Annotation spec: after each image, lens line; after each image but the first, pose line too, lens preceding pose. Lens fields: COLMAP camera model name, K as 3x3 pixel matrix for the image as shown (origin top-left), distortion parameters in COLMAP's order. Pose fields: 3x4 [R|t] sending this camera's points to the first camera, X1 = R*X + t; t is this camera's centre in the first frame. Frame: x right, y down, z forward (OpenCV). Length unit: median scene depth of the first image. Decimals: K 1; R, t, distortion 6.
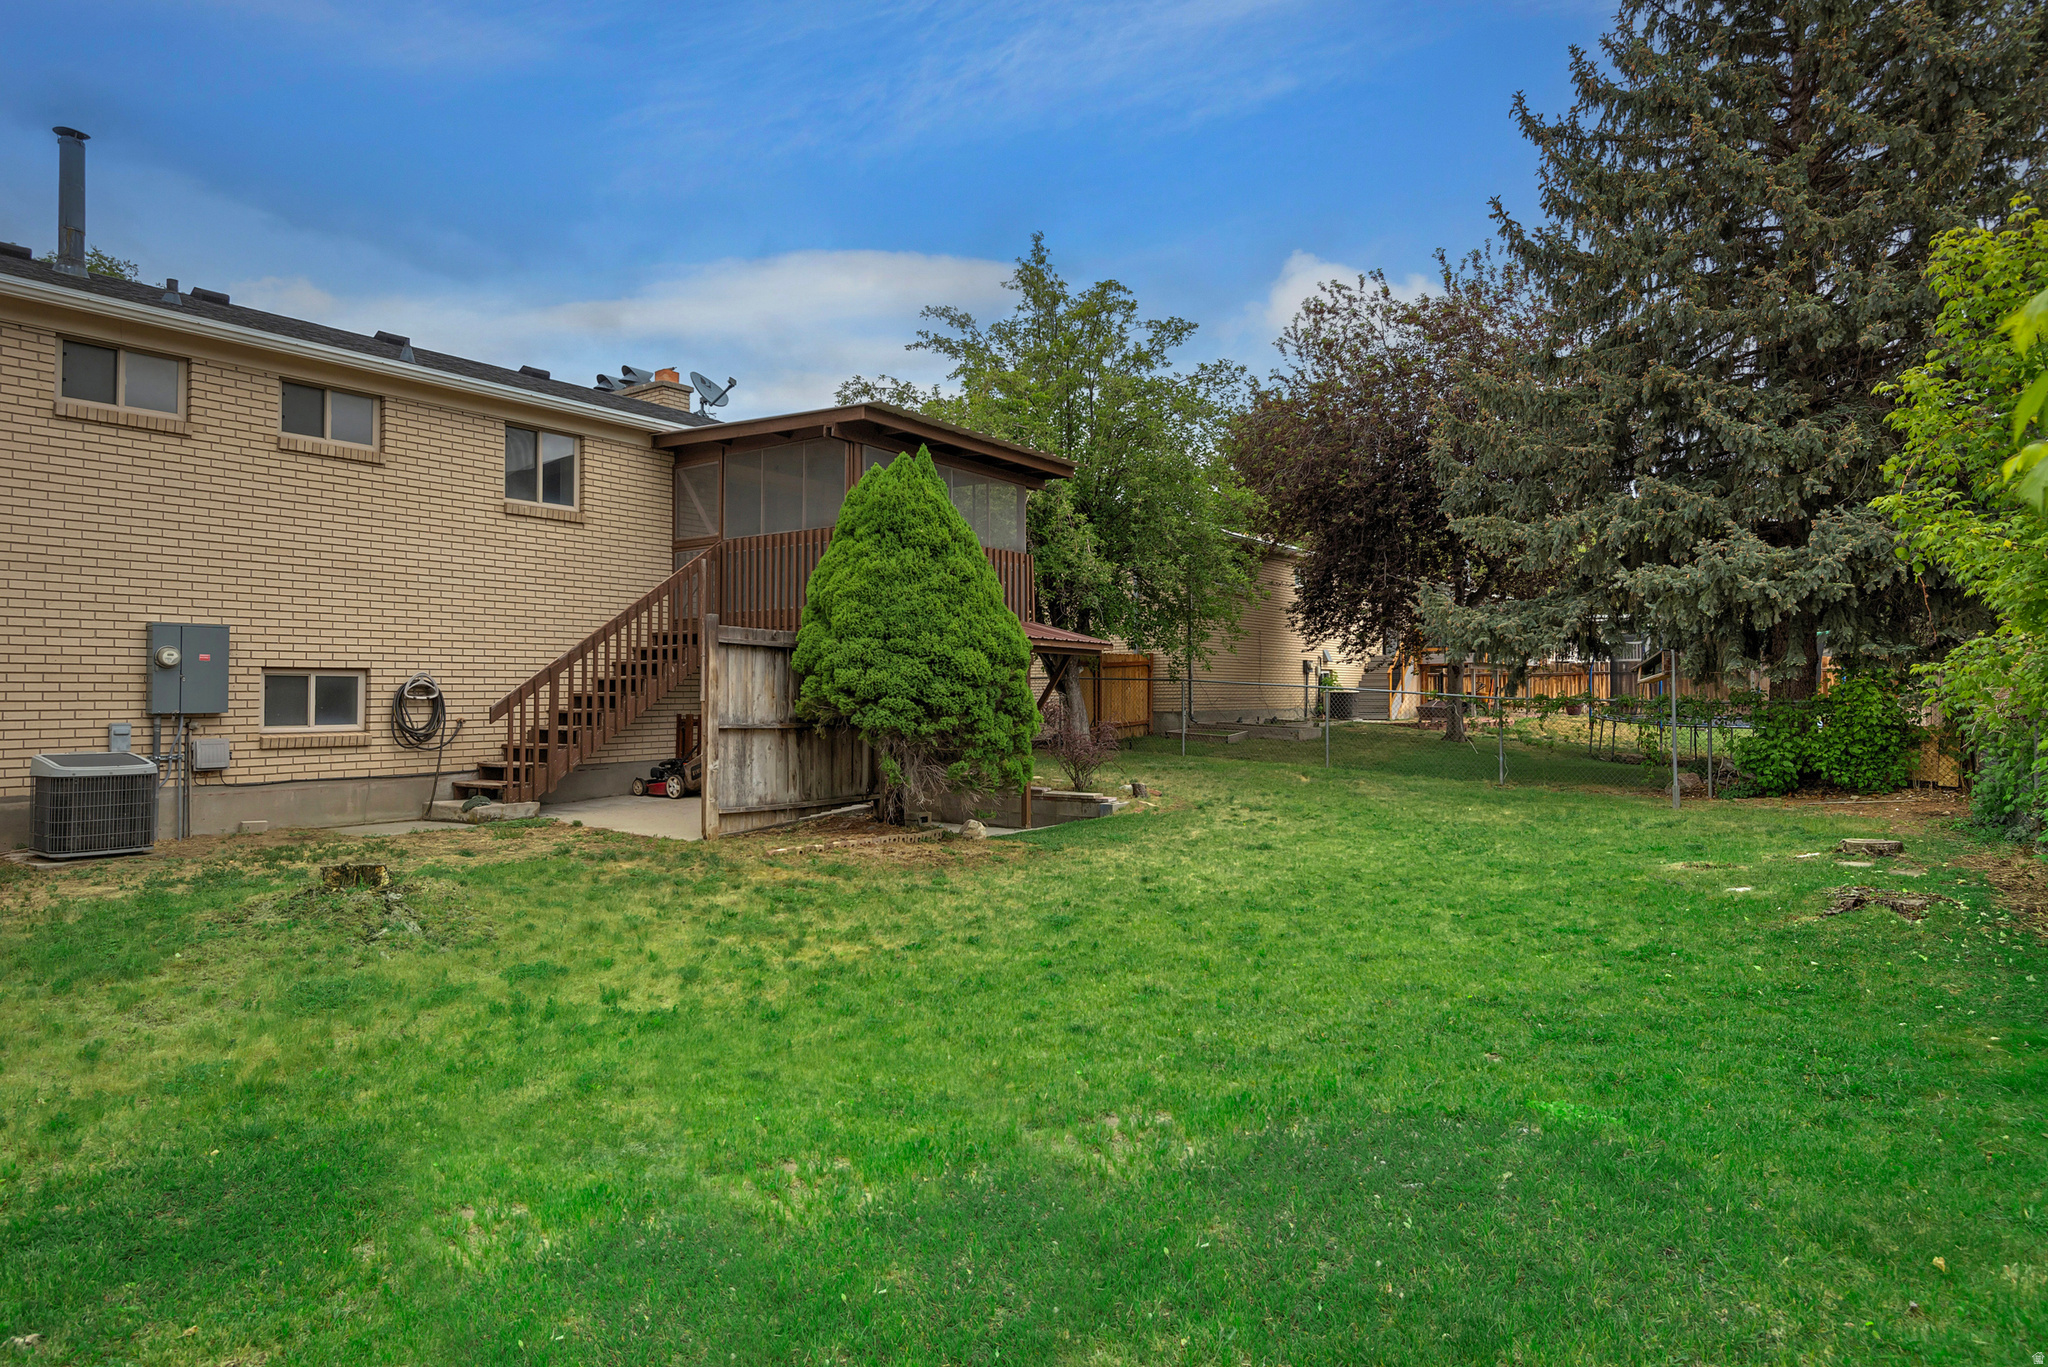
lens RADIAL K [[1182.4, 0, 1024.0], [0, 1182.4, 683.5], [0, 0, 1]] dist [0.040812, -0.036579]
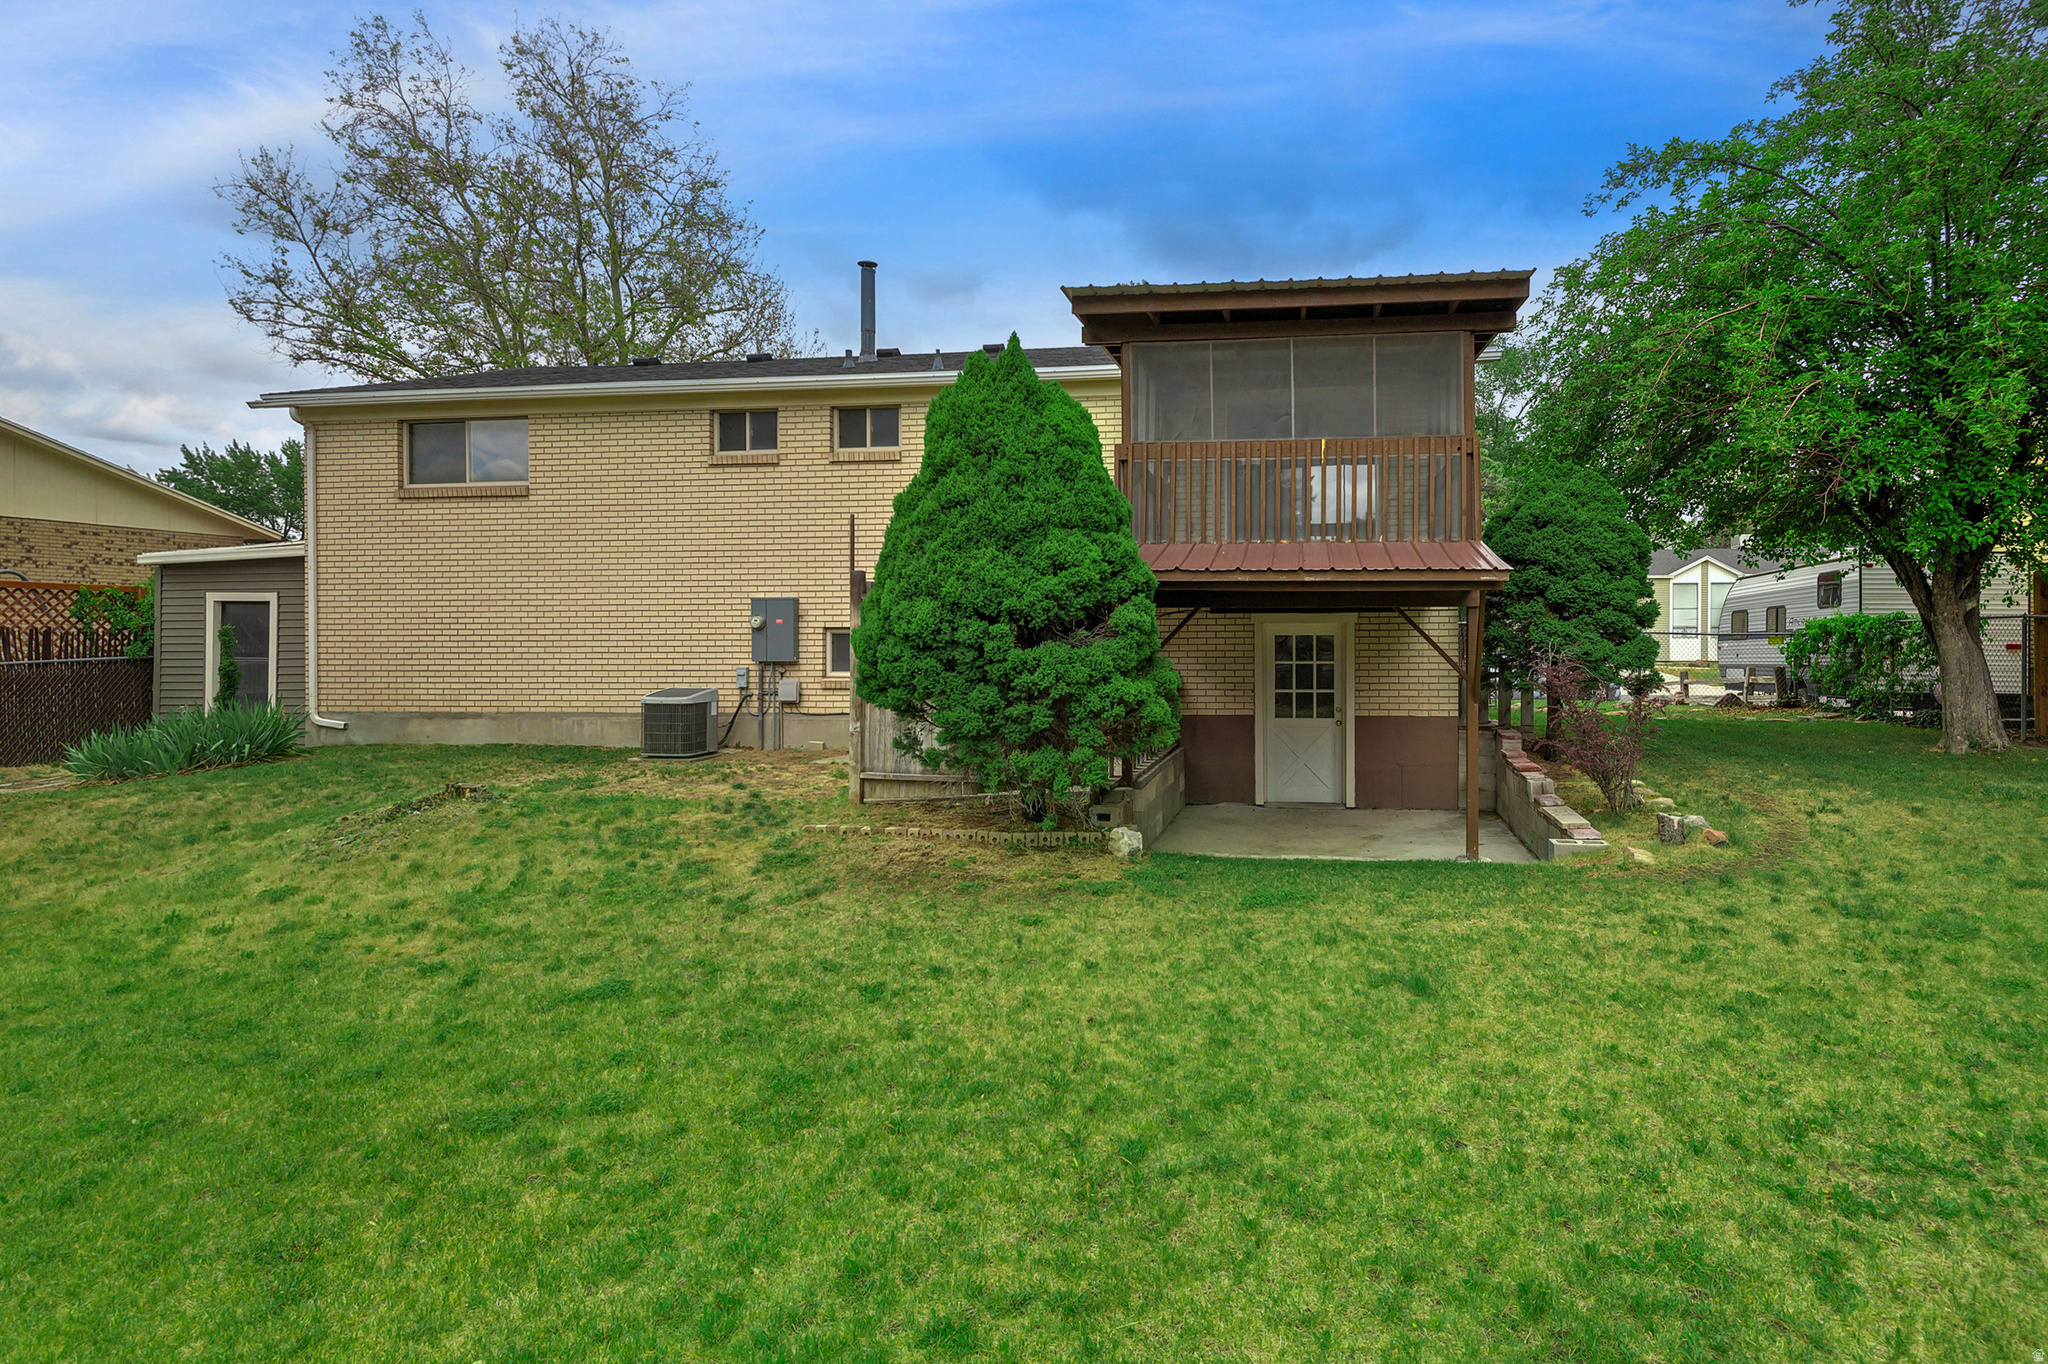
lens RADIAL K [[996.6, 0, 1021.2], [0, 996.6, 654.8], [0, 0, 1]] dist [0.020256, -0.001058]
pose [[0.465139, 0.011914, -0.885157, 0.463341], [0.007469, 0.999821, 0.017382, -0.001004], [0.885206, -0.014697, 0.464967, 0.686414]]
